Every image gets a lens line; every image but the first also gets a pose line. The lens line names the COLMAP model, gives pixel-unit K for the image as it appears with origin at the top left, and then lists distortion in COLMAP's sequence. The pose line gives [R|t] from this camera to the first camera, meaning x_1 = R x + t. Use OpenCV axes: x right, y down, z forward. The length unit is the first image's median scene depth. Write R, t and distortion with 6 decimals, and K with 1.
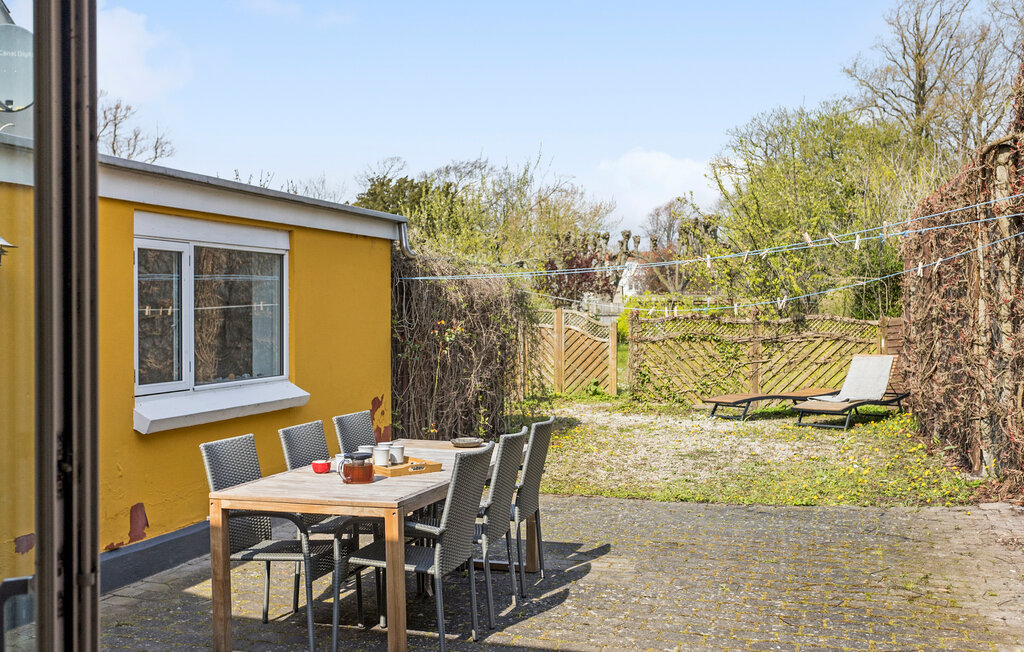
lens RADIAL K [[944.4, 0, 511.2], [0, 944.4, 329.8], [0, 0, 1]] dist [-0.008143, 0.000000]
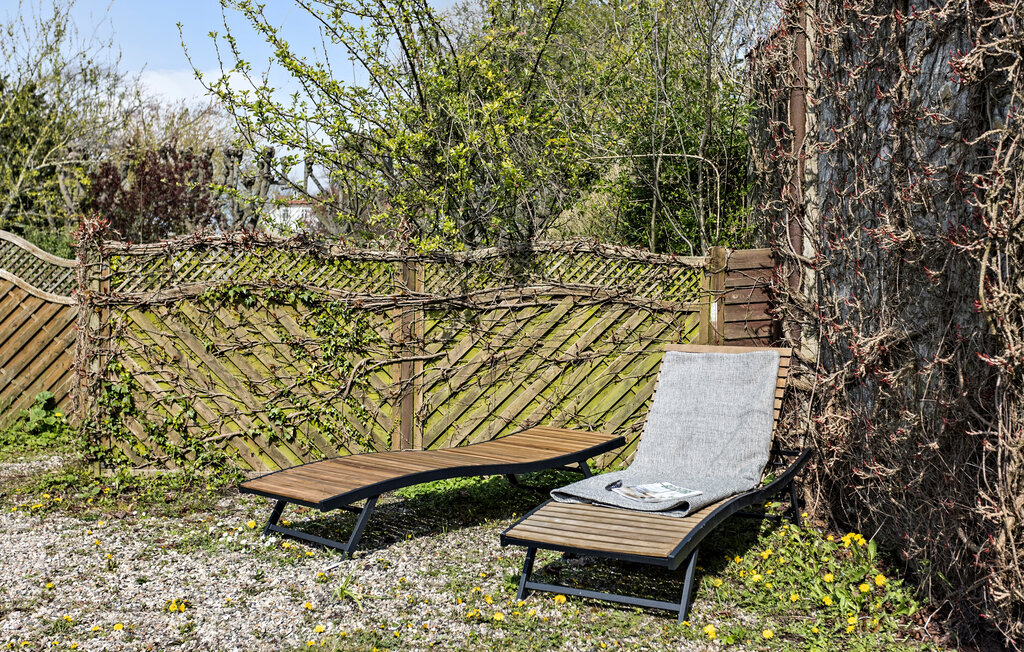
lens RADIAL K [[1204.9, 0, 513.1], [0, 1204.9, 326.5], [0, 0, 1]] dist [0.014207, 0.000000]
pose [[0.952048, -0.001304, 0.305947, 0.145313], [-0.008934, 0.999446, 0.032062, 0.004326], [-0.305820, -0.033258, 0.951508, 0.505199]]
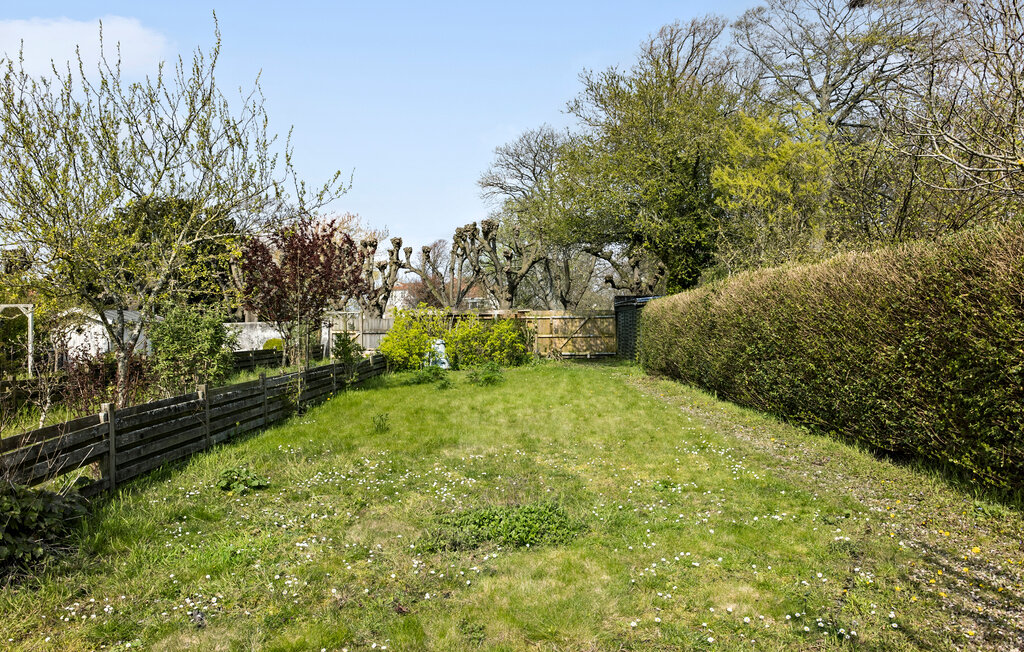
lens RADIAL K [[860.3, 0, 510.4], [0, 860.3, 326.6], [0, 0, 1]] dist [-0.009740, -0.002801]
pose [[0.968484, -0.009294, 0.248901, 0.181186], [0.015377, 0.999628, -0.022507, -0.010694], [-0.248599, 0.025625, 0.968267, 1.482839]]
